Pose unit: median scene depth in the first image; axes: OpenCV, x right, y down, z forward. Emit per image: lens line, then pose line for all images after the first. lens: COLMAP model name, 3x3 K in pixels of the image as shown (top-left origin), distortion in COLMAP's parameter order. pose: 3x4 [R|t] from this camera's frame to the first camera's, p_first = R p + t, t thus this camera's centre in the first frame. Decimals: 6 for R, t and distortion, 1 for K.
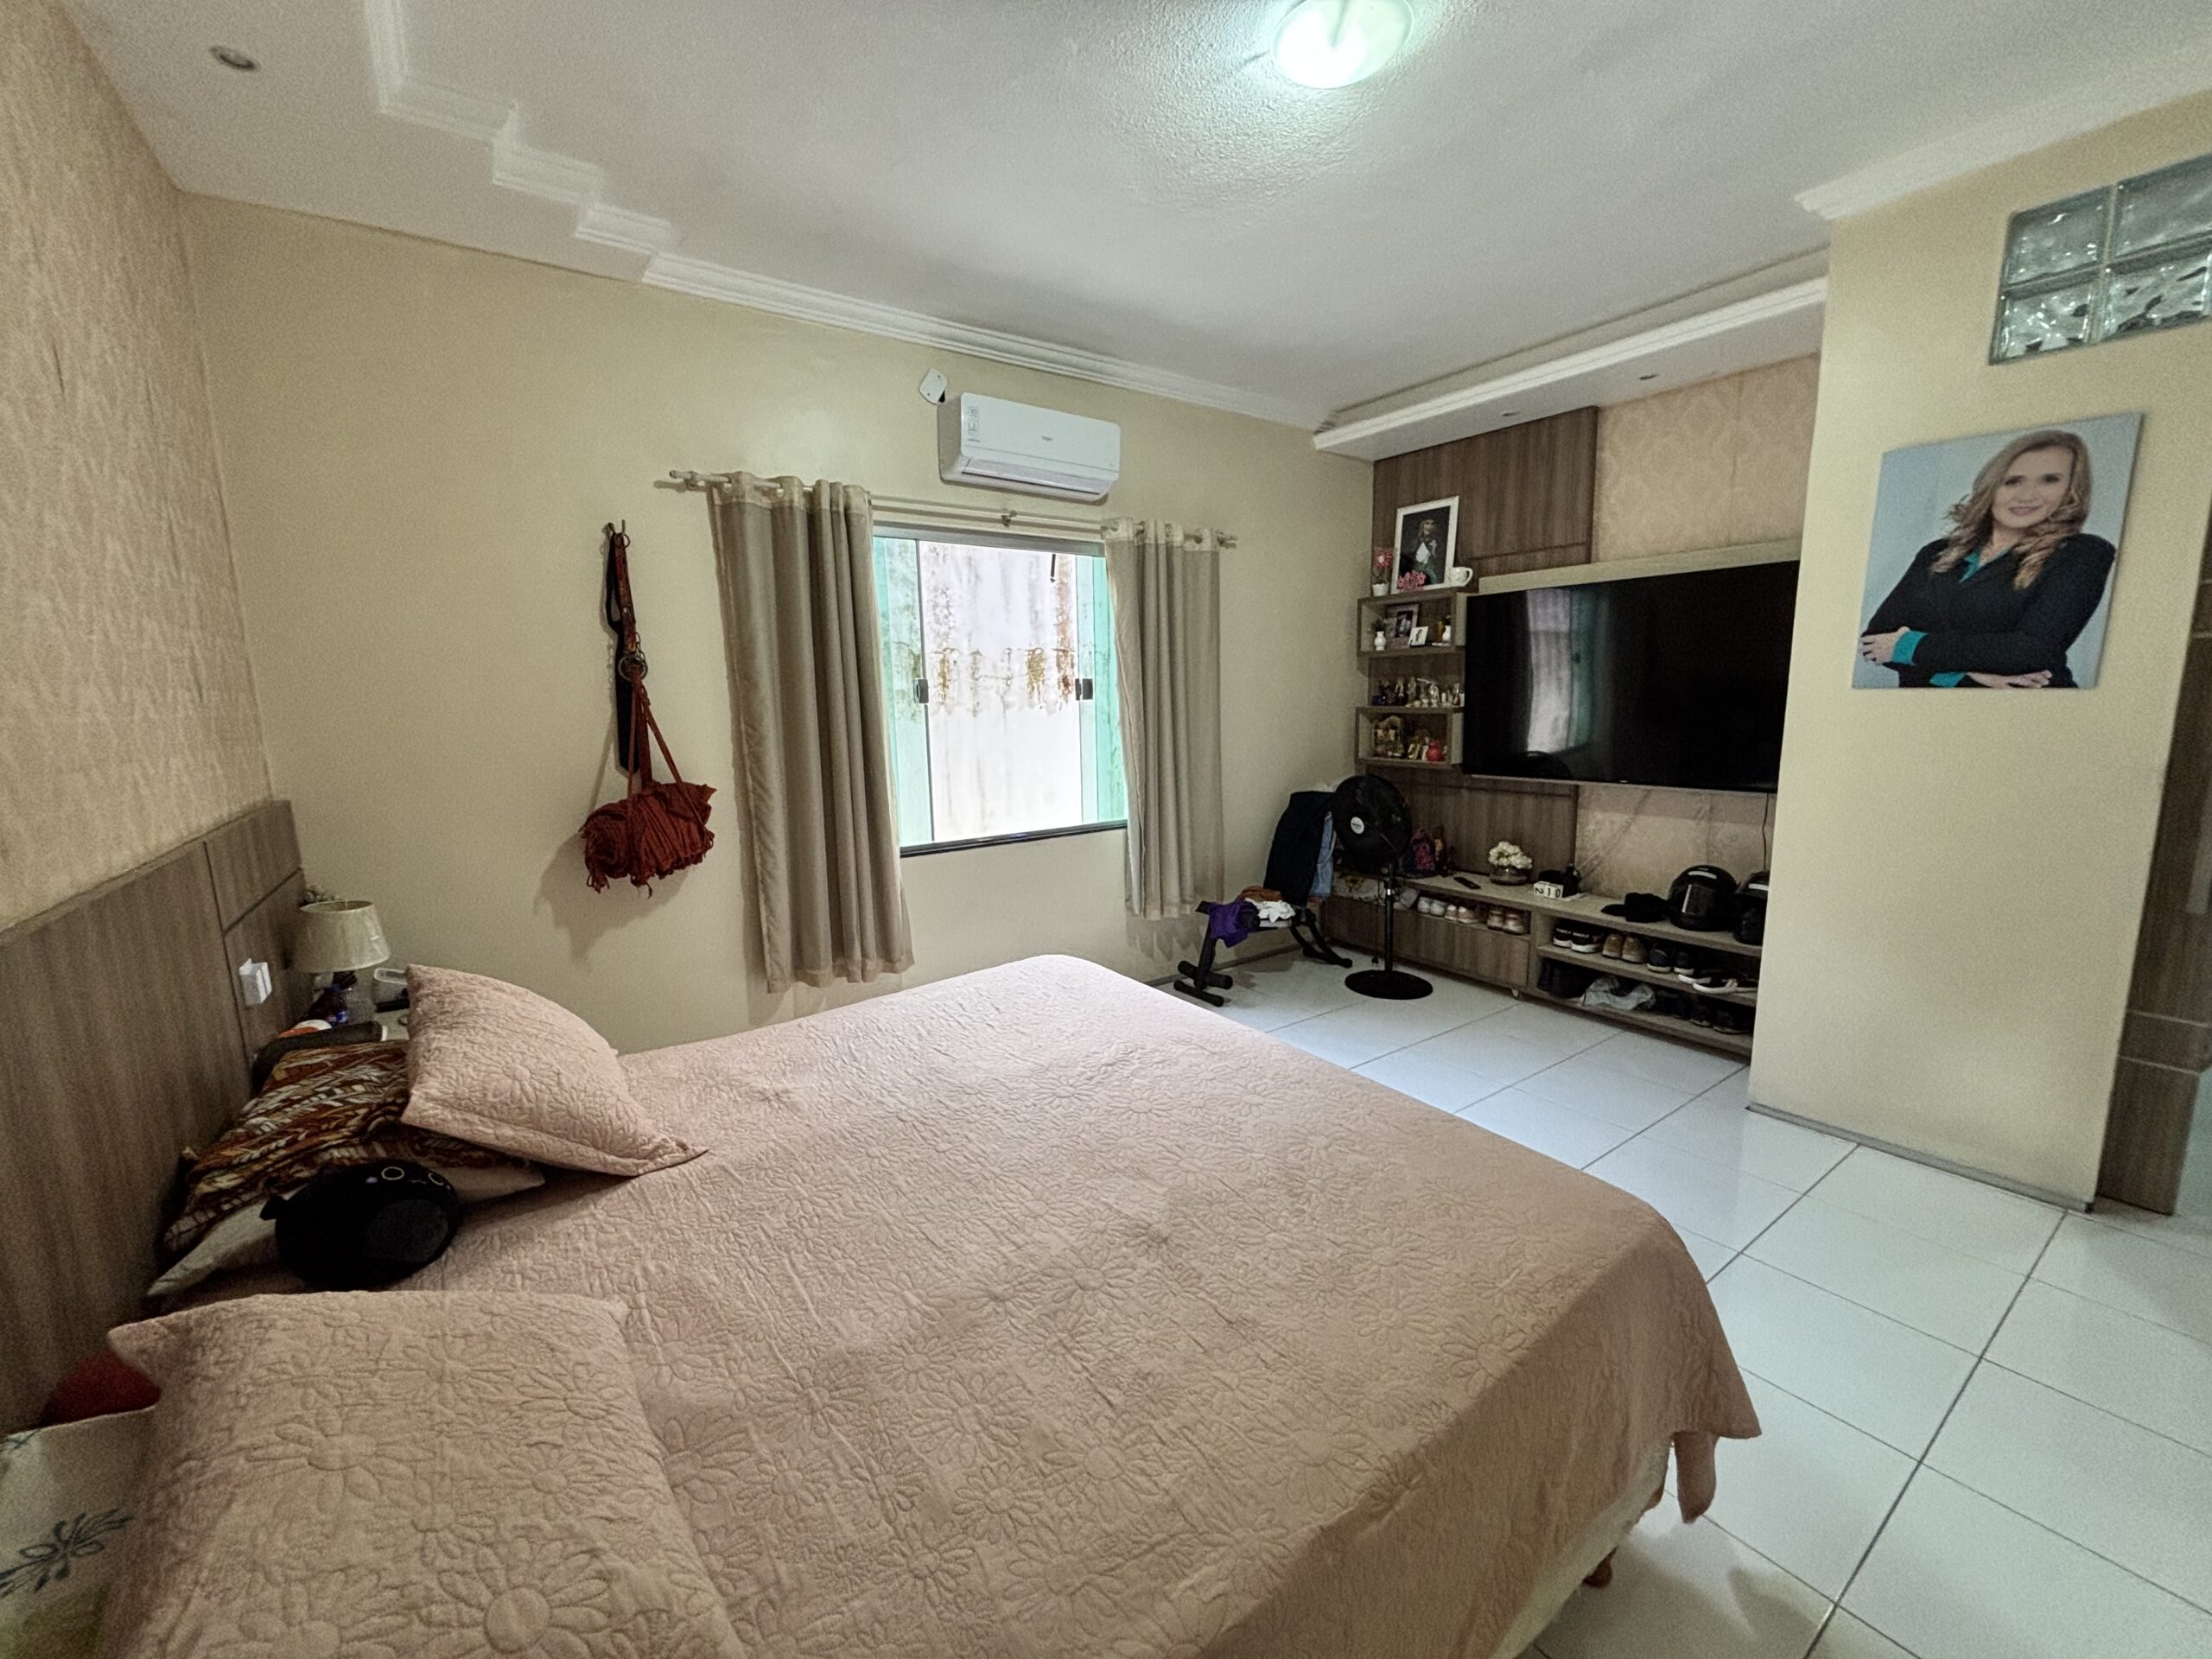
lens RADIAL K [[891.6, 0, 1106.0], [0, 891.6, 829.5], [0, 0, 1]] dist [0.002806, -0.000082]
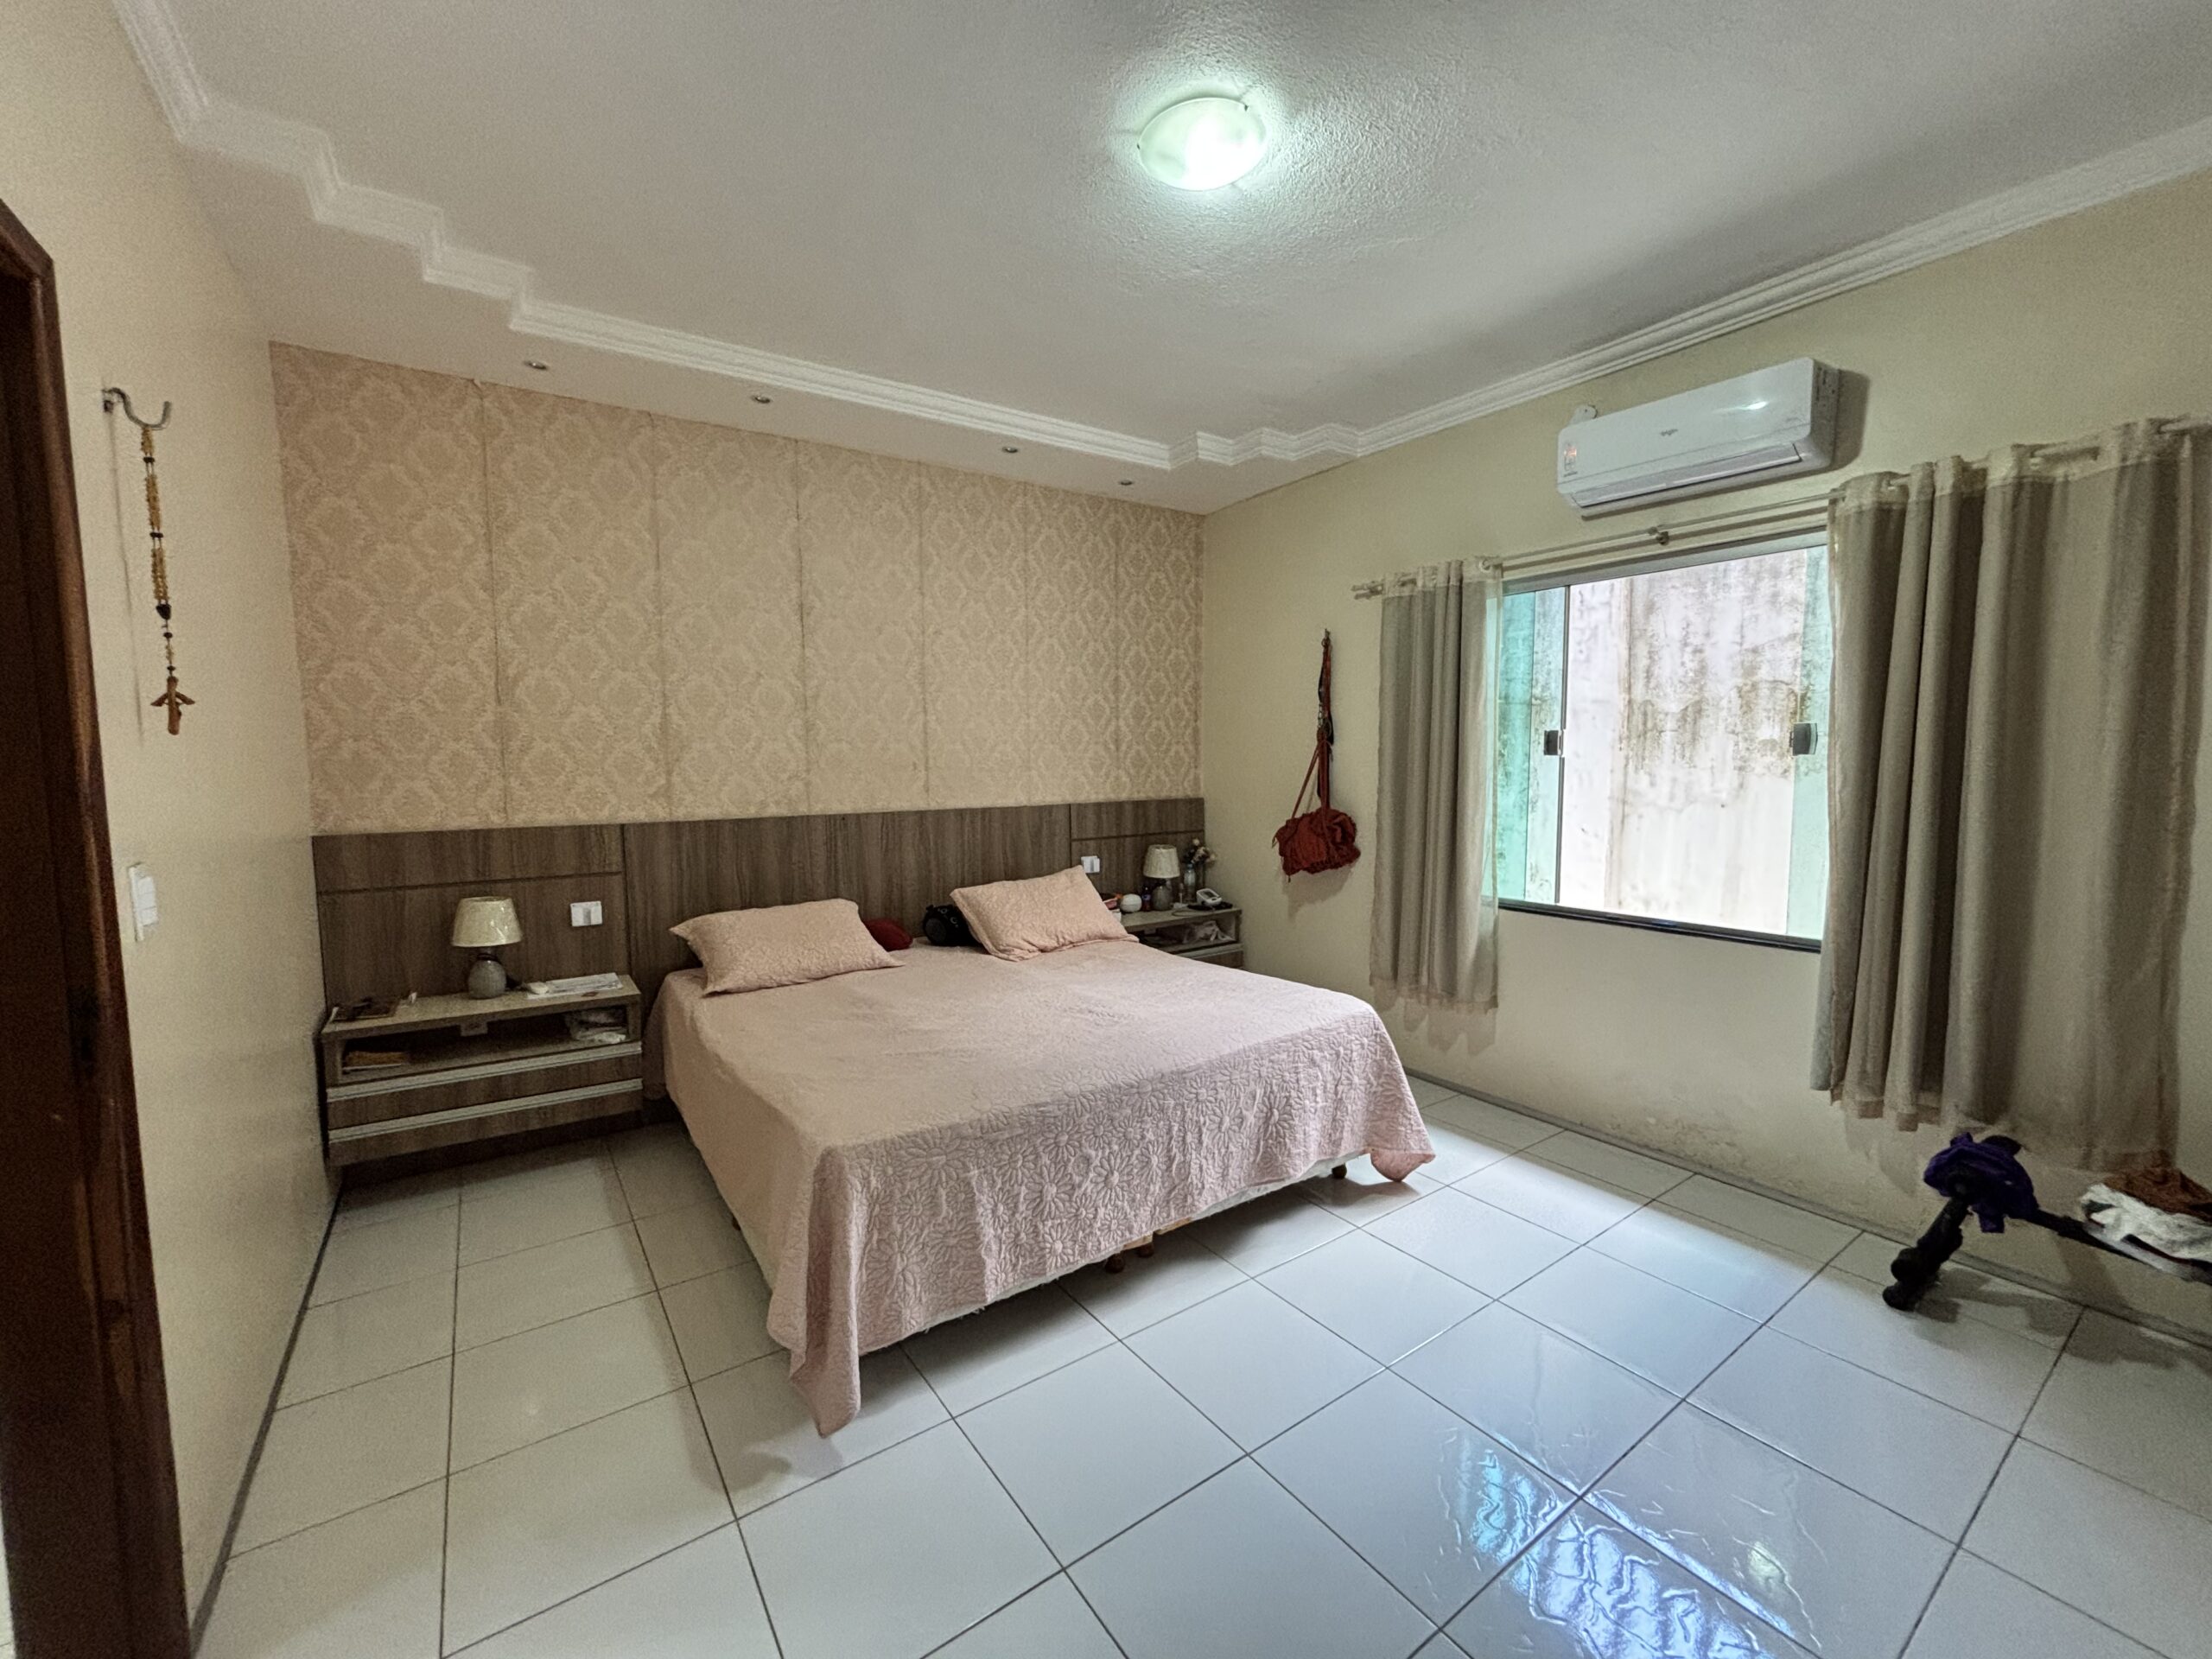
lens RADIAL K [[891.6, 0, 1106.0], [0, 891.6, 829.5], [0, 0, 1]] dist [0.002806, -0.000082]
pose [[-0.003438, 0.101230, -0.994857, 0.773605], [-0.148814, 0.983734, 0.100612, -0.091203], [0.988859, 0.148394, 0.011682, 0.543855]]
